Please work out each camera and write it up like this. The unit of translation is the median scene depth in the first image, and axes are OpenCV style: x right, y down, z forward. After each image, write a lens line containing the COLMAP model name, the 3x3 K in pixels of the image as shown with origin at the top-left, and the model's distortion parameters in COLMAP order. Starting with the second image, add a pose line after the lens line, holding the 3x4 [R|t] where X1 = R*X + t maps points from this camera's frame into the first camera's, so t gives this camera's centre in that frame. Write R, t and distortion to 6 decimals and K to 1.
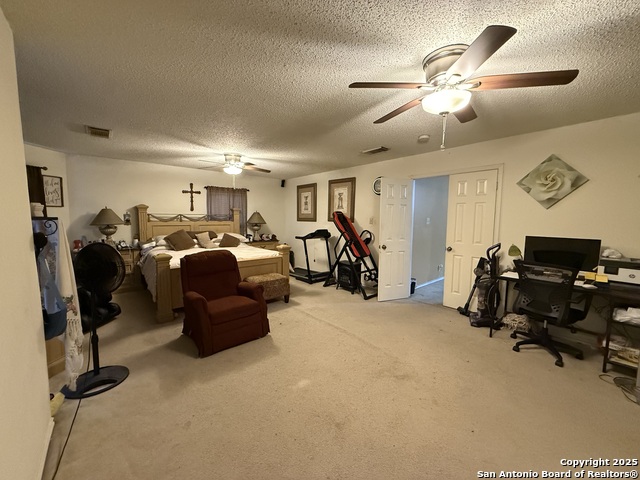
lens RADIAL K [[254.4, 0, 318.5], [0, 254.4, 239.7], [0, 0, 1]] dist [-0.000679, 0.000202]
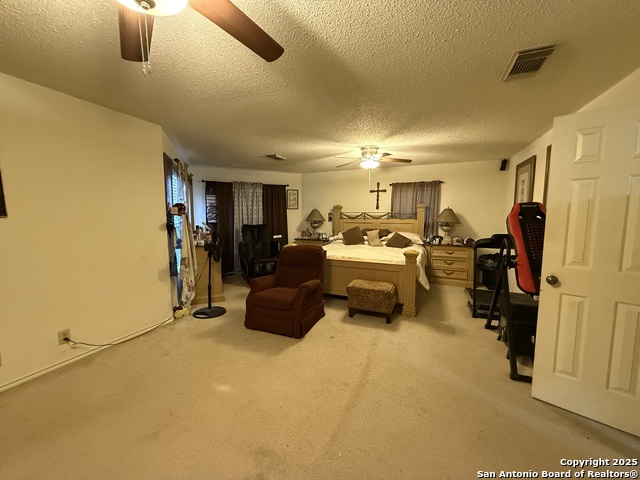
lens RADIAL K [[254.4, 0, 318.5], [0, 254.4, 239.7], [0, 0, 1]] dist [-0.000679, 0.000202]
pose [[0.434936, 0.079636, -0.896933, 0.386750], [-0.075431, 0.995803, 0.051837, -0.027623], [0.897296, 0.045111, 0.439118, 0.375703]]
